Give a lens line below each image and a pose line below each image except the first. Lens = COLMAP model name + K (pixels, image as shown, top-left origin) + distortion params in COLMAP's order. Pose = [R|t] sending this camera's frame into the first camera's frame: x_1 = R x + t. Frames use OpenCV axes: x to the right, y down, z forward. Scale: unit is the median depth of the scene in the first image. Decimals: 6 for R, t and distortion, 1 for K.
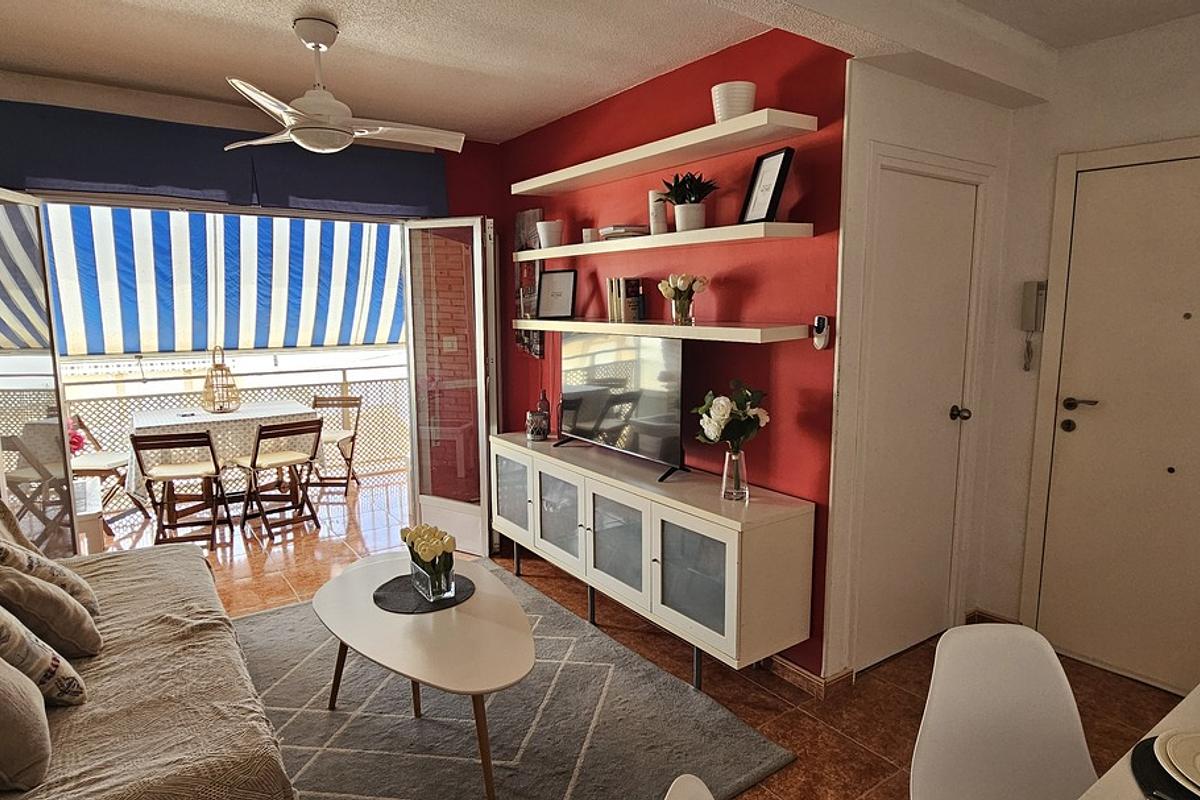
lens RADIAL K [[701.8, 0, 608.4], [0, 701.8, 395.5], [0, 0, 1]] dist [-0.004444, -0.000364]
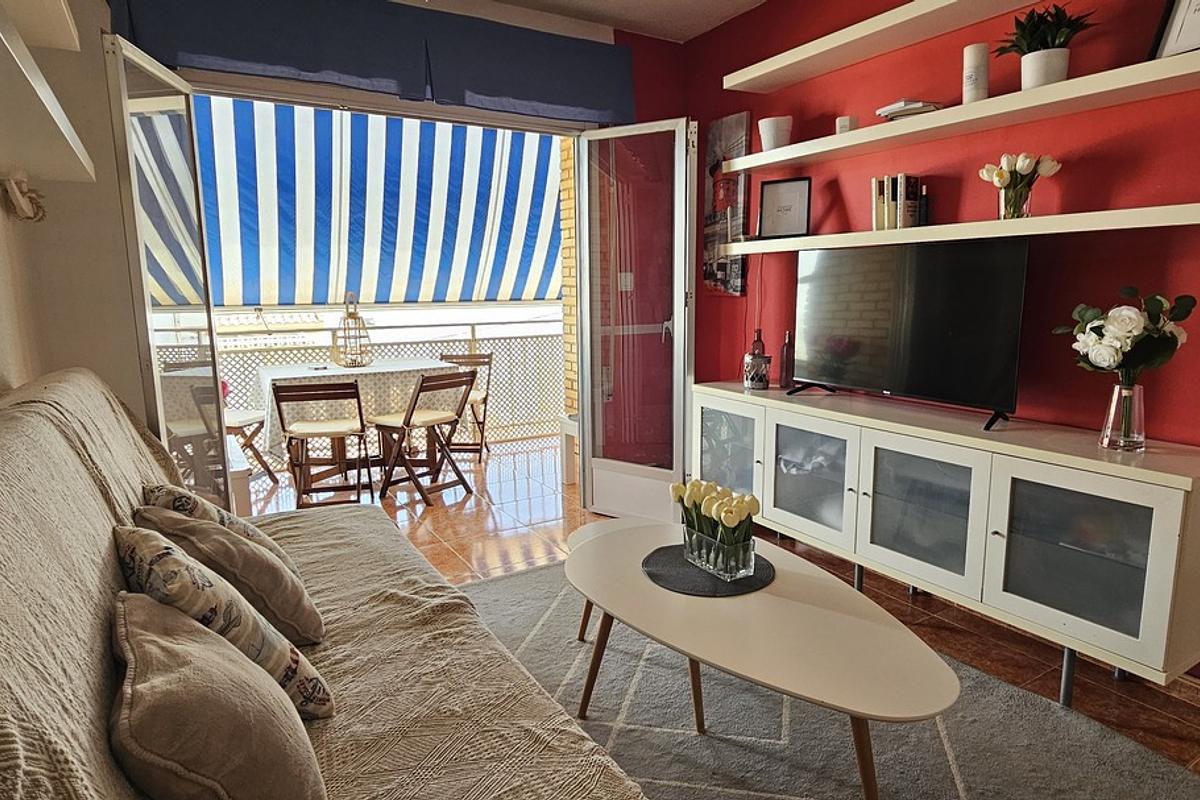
lens RADIAL K [[701.8, 0, 606.9], [0, 701.8, 398.6], [0, 0, 1]] dist [-0.004444, -0.000364]
pose [[0.997274, 0.004762, -0.073640, -0.232158], [-0.002898, 0.999673, 0.025396, 0.058723], [0.073737, -0.025113, 0.996961, 0.182465]]
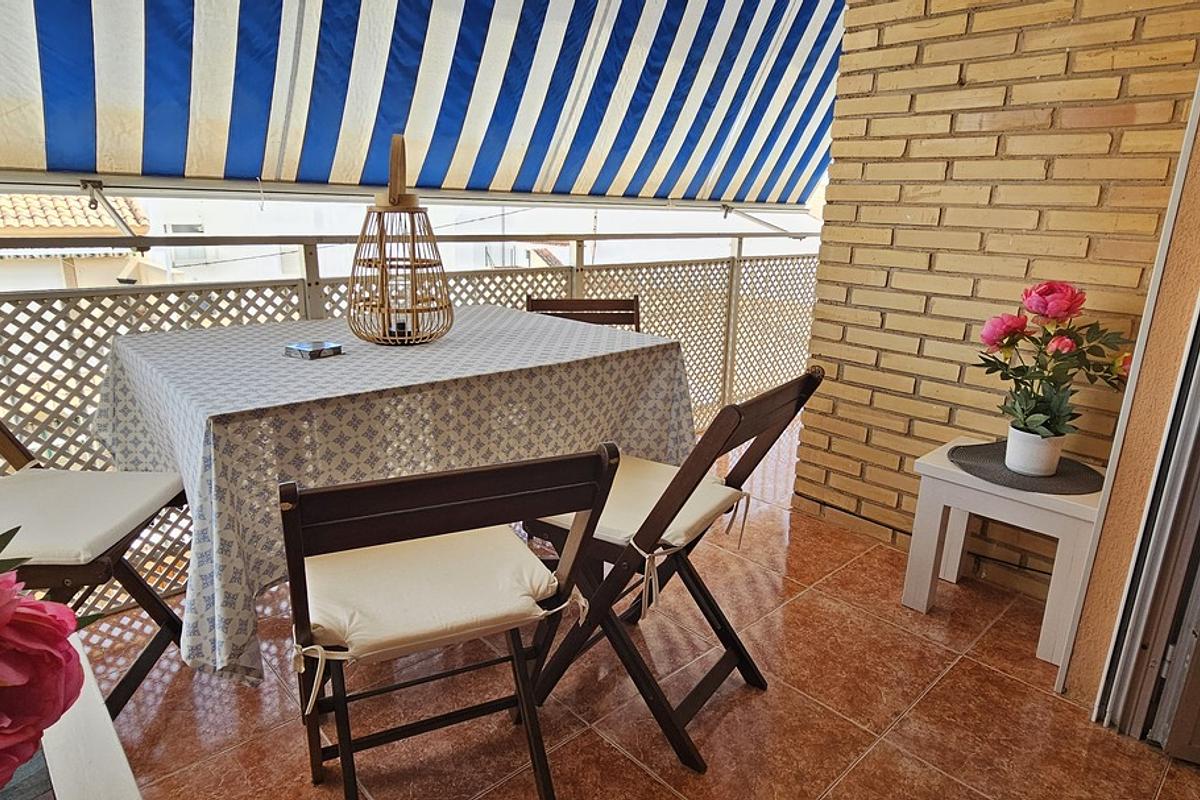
lens RADIAL K [[701.8, 0, 598.0], [0, 701.8, 399.8], [0, 0, 1]] dist [-0.004444, -0.000364]
pose [[0.991531, -0.003662, 0.129820, -0.717112], [-0.014198, 0.990555, 0.136379, 0.005950], [-0.129094, -0.137067, 0.982114, 0.928222]]
